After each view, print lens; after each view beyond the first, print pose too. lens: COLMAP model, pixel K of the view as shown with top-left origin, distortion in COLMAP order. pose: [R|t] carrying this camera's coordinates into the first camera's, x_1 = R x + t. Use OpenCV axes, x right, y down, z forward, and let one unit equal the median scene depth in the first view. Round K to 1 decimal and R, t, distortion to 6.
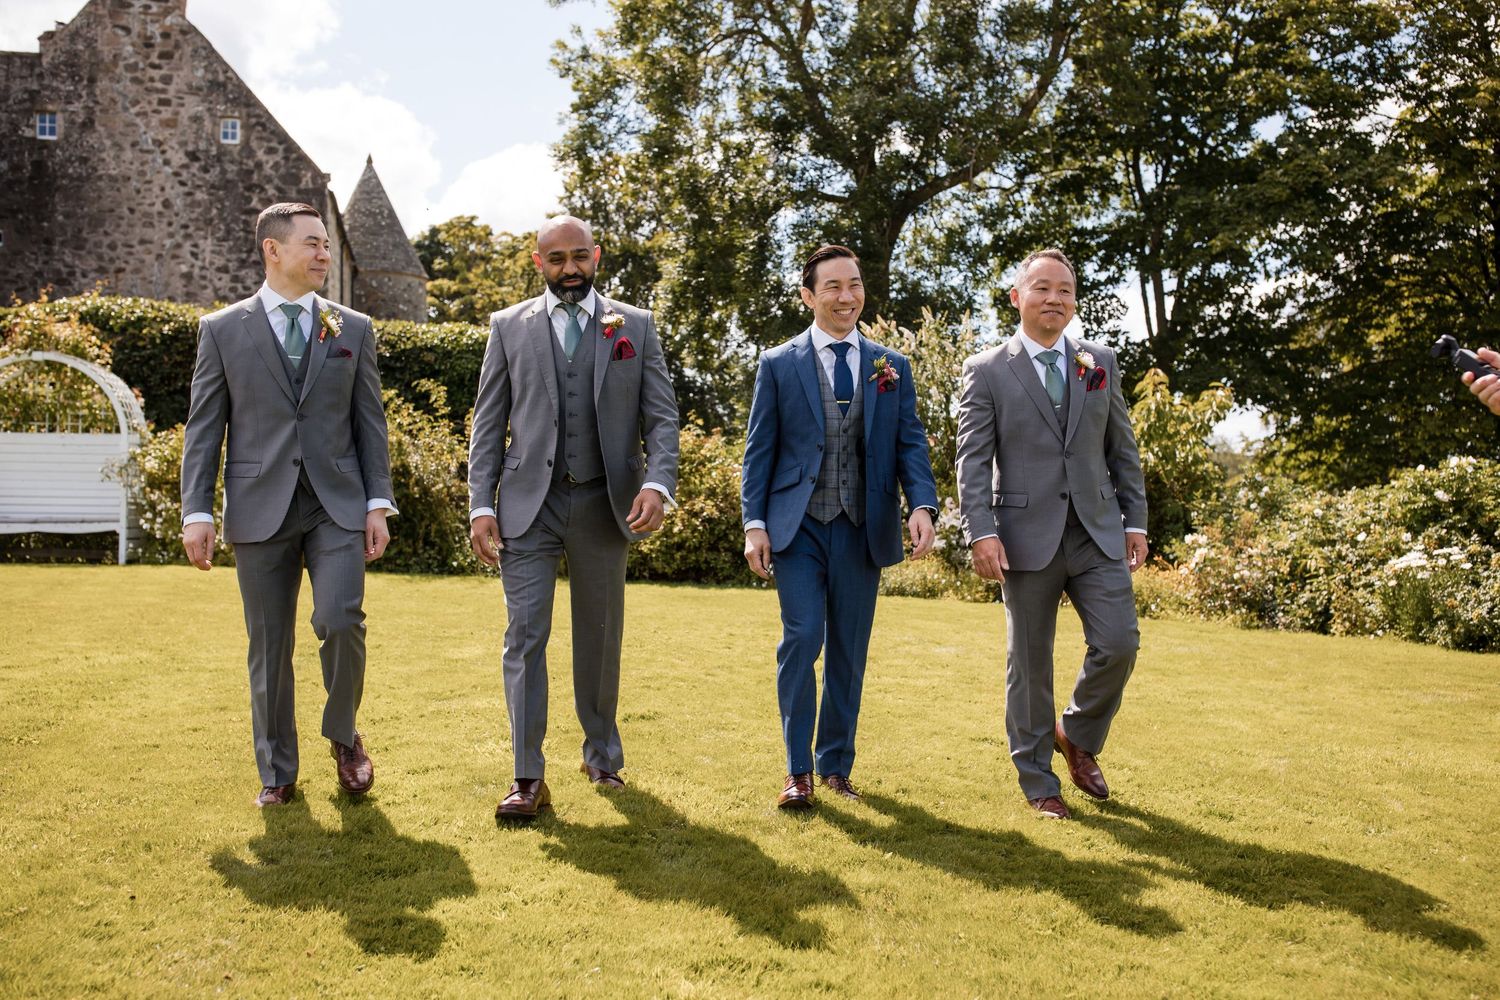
lens RADIAL K [[1469.3, 0, 750.0], [0, 1469.3, 500.0], [0, 0, 1]] dist [0.006636, -0.030096]
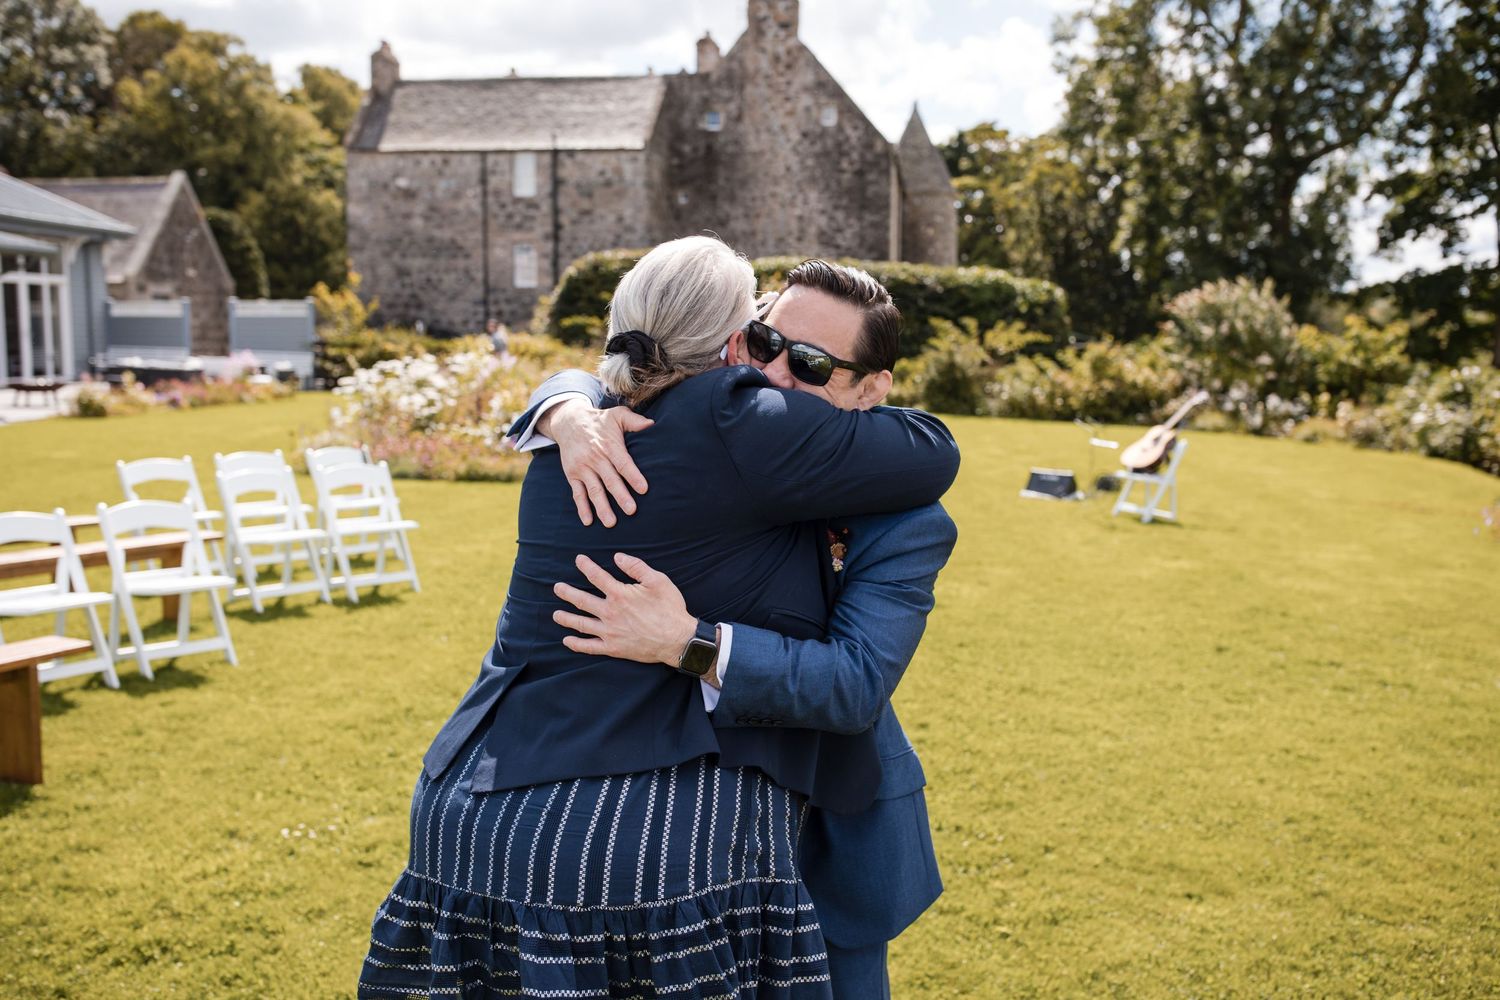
lens RADIAL K [[1469.3, 0, 750.0], [0, 1469.3, 500.0], [0, 0, 1]] dist [0.006636, -0.030096]
pose [[0.941155, 0.043616, -0.335149, 0.080406], [-0.011431, 0.995179, 0.097411, -0.012290], [0.337782, -0.087848, 0.937116, -0.436659]]
